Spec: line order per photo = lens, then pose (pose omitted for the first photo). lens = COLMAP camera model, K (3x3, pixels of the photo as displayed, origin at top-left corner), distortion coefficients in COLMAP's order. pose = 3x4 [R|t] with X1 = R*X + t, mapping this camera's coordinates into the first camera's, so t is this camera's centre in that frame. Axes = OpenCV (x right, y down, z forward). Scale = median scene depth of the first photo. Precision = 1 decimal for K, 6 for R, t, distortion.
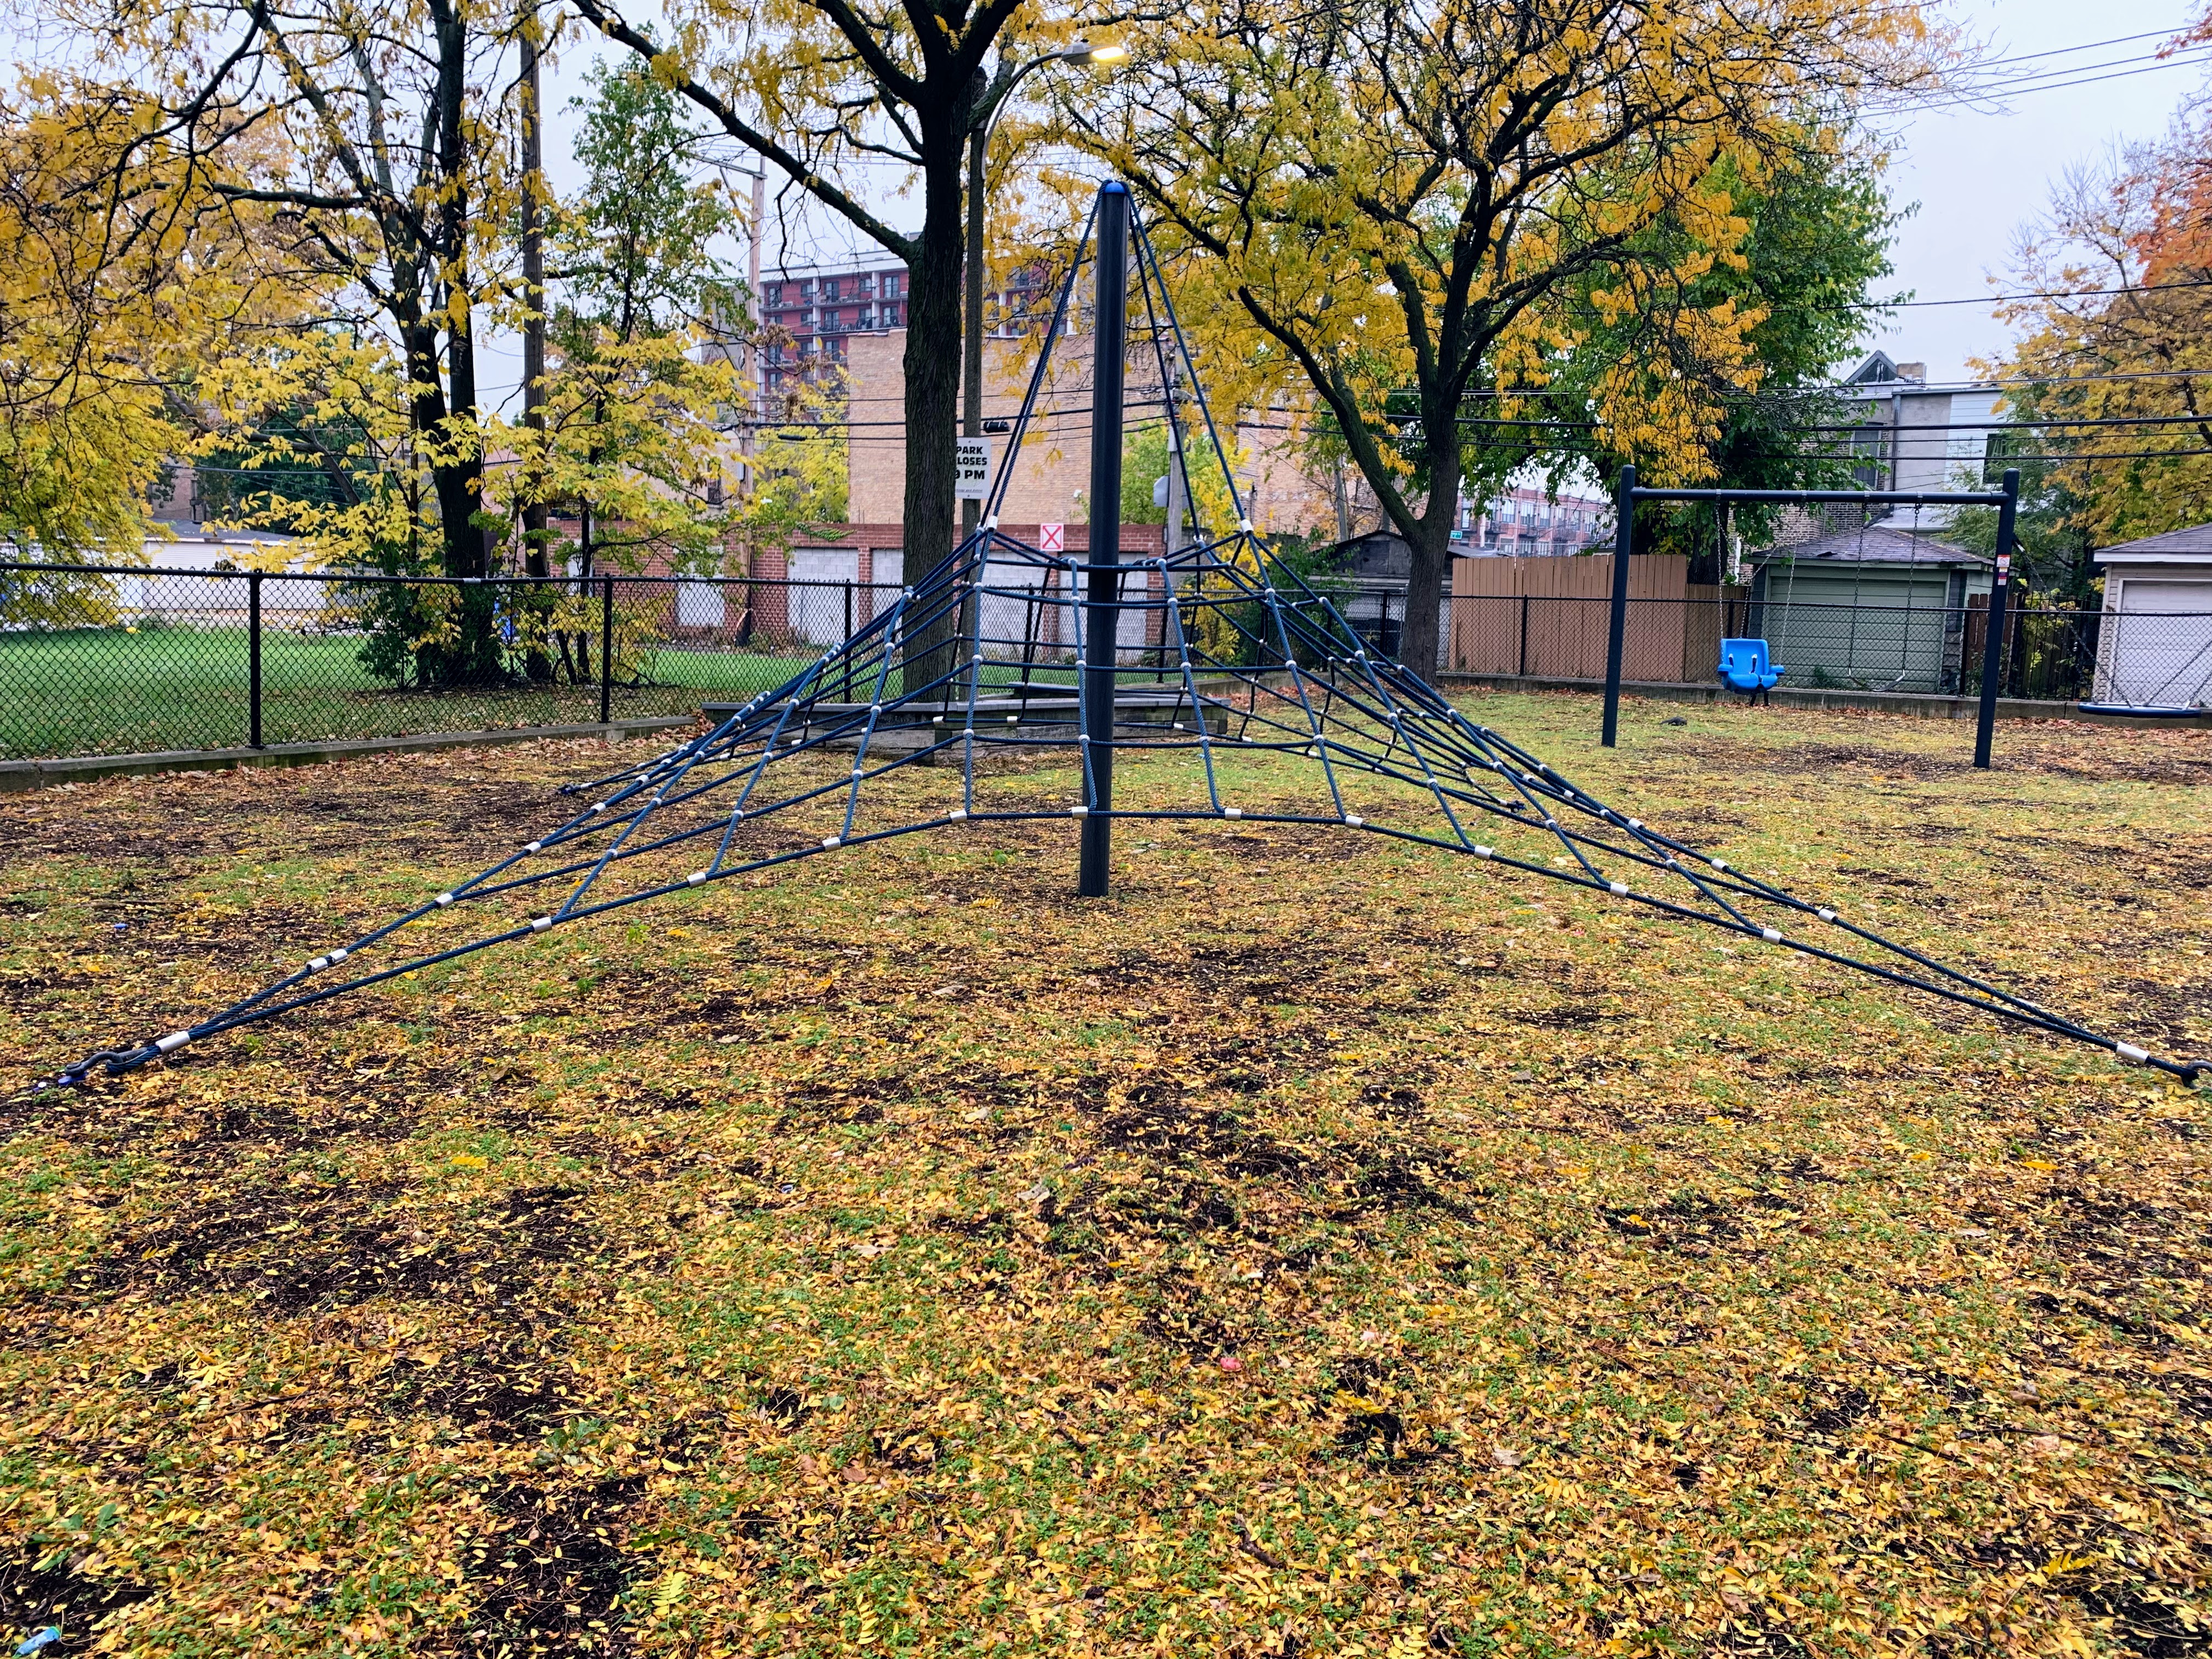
lens RADIAL K [[1632.4, 0, 1106.0], [0, 1632.4, 829.5], [0, 0, 1]] dist [-0.001588, 0.001602]
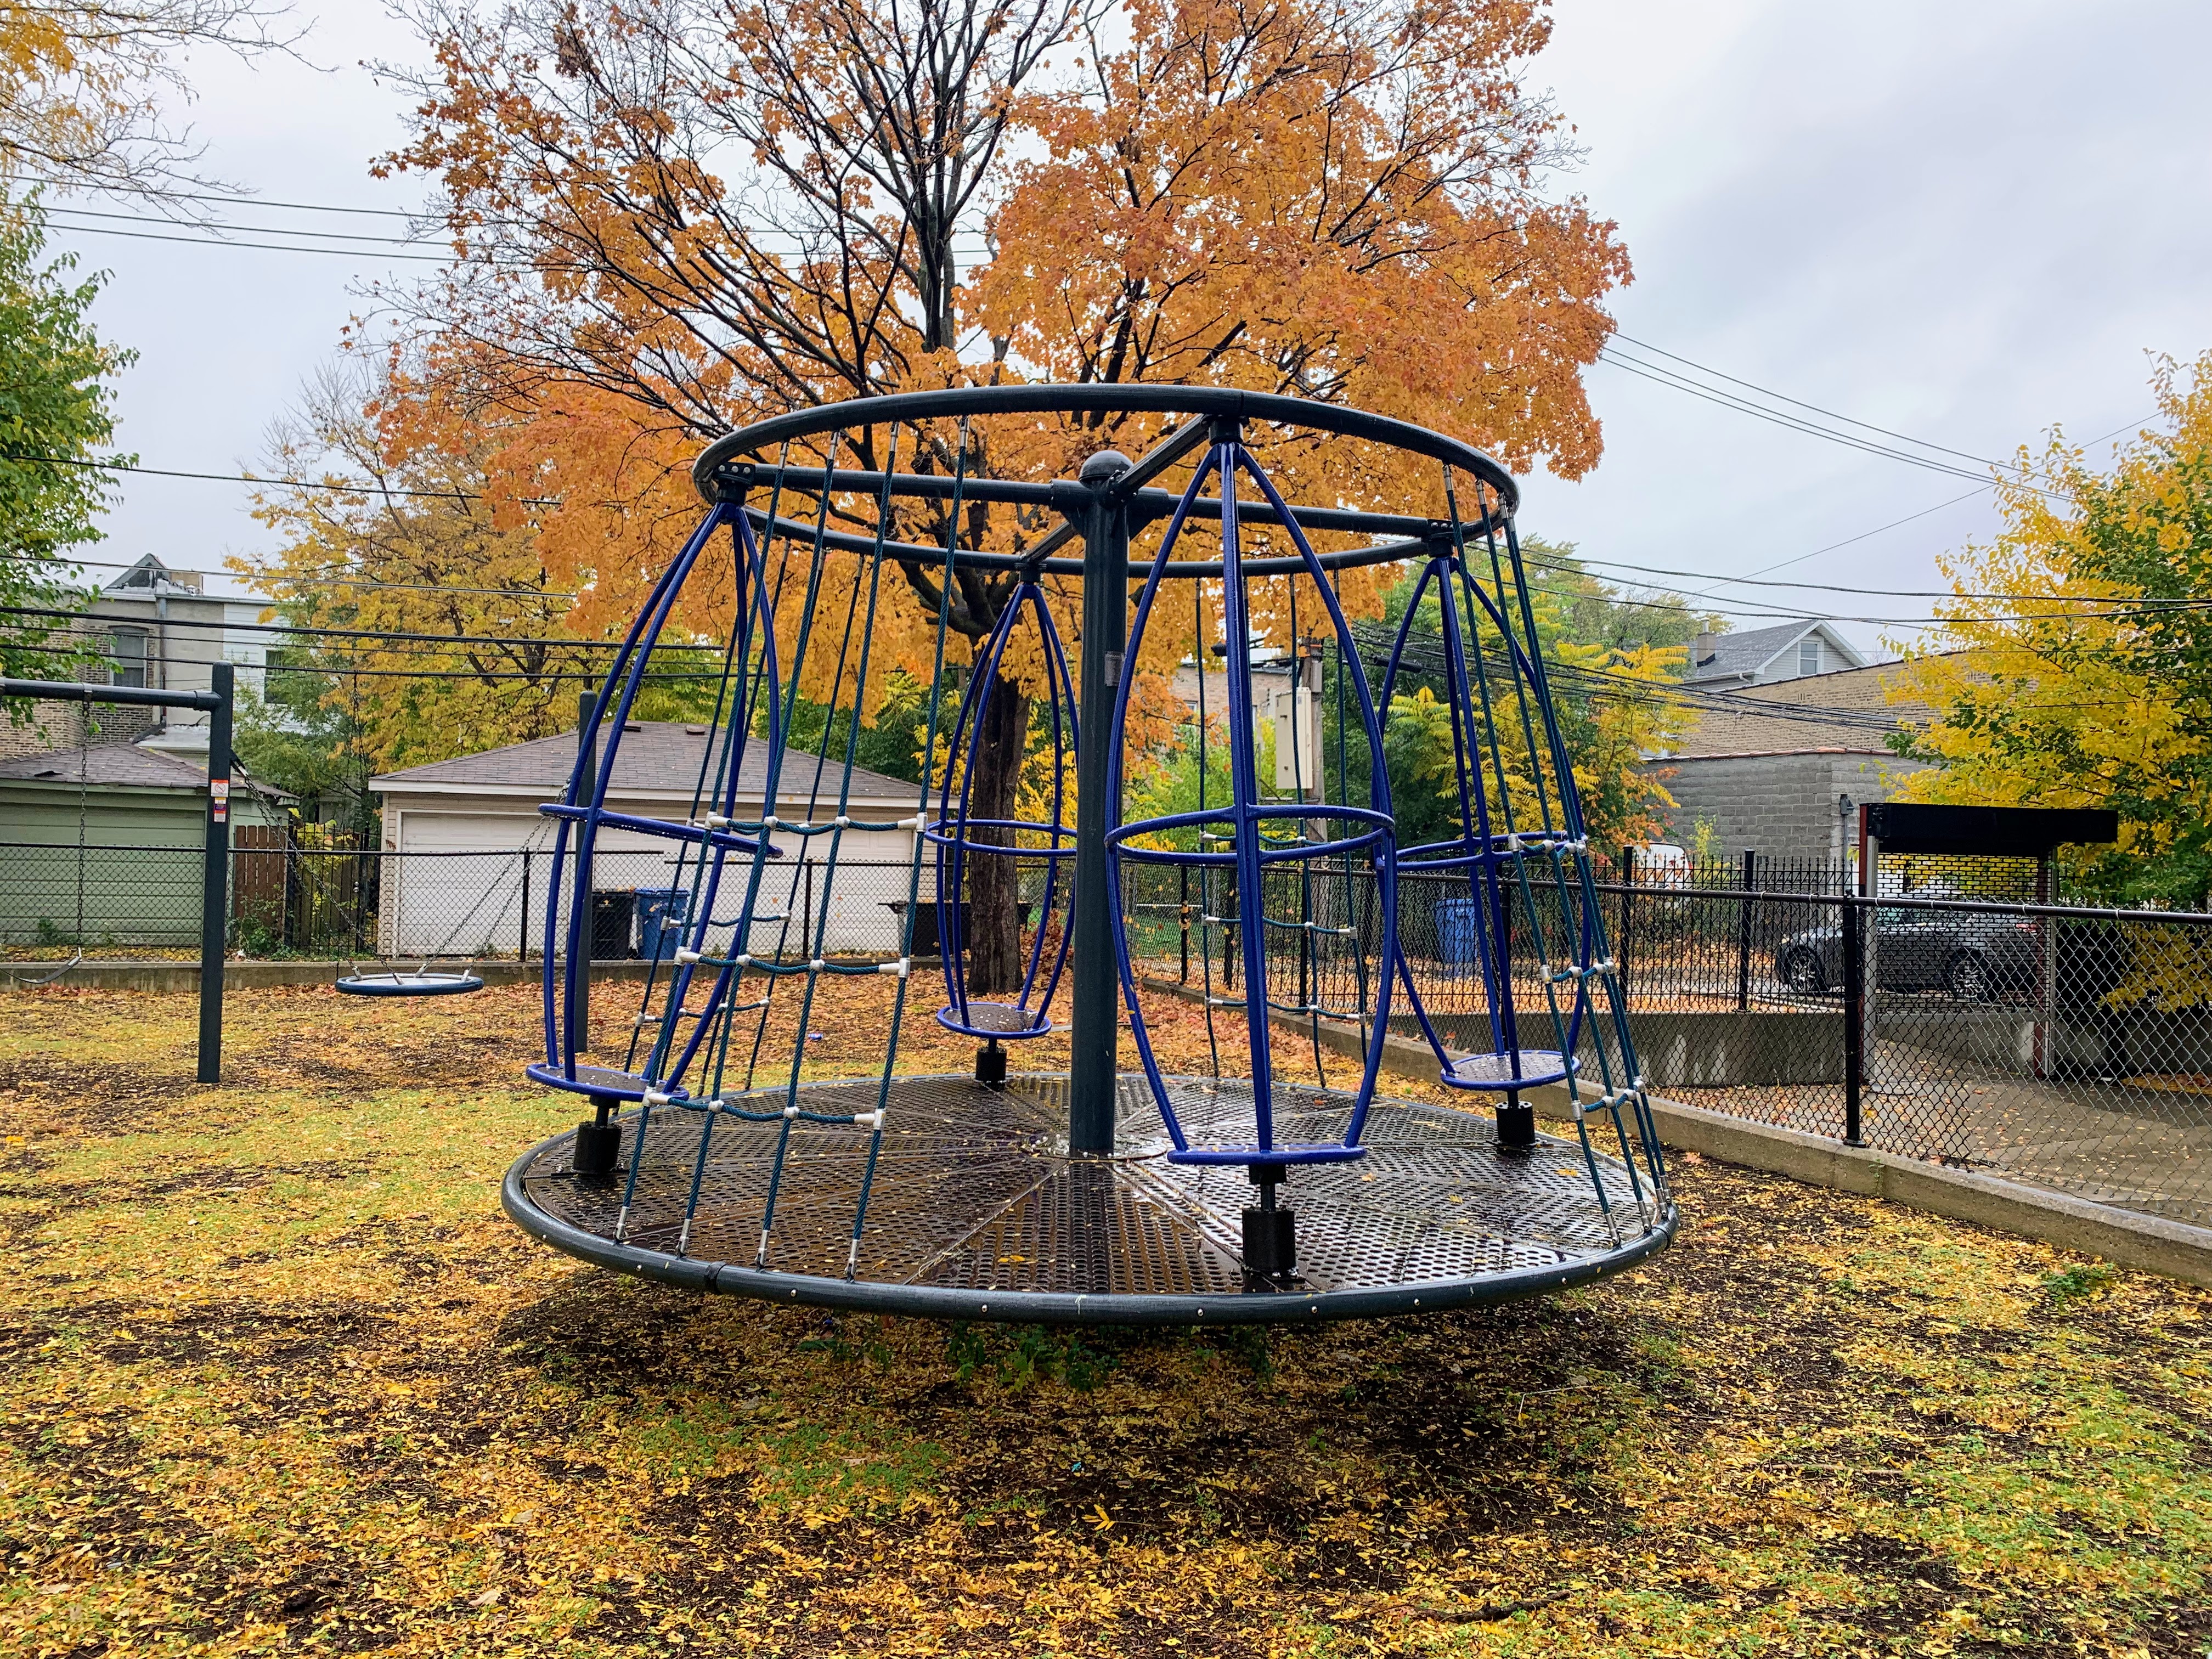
lens RADIAL K [[1632.4, 0, 1106.0], [0, 1632.4, 829.5], [0, 0, 1]] dist [-0.001588, 0.001602]
pose [[0.584377, 0.003023, 0.811477, 0.111331], [0.107311, 0.990923, -0.080970, -0.026556], [-0.804356, 0.134398, 0.578748, 0.157244]]
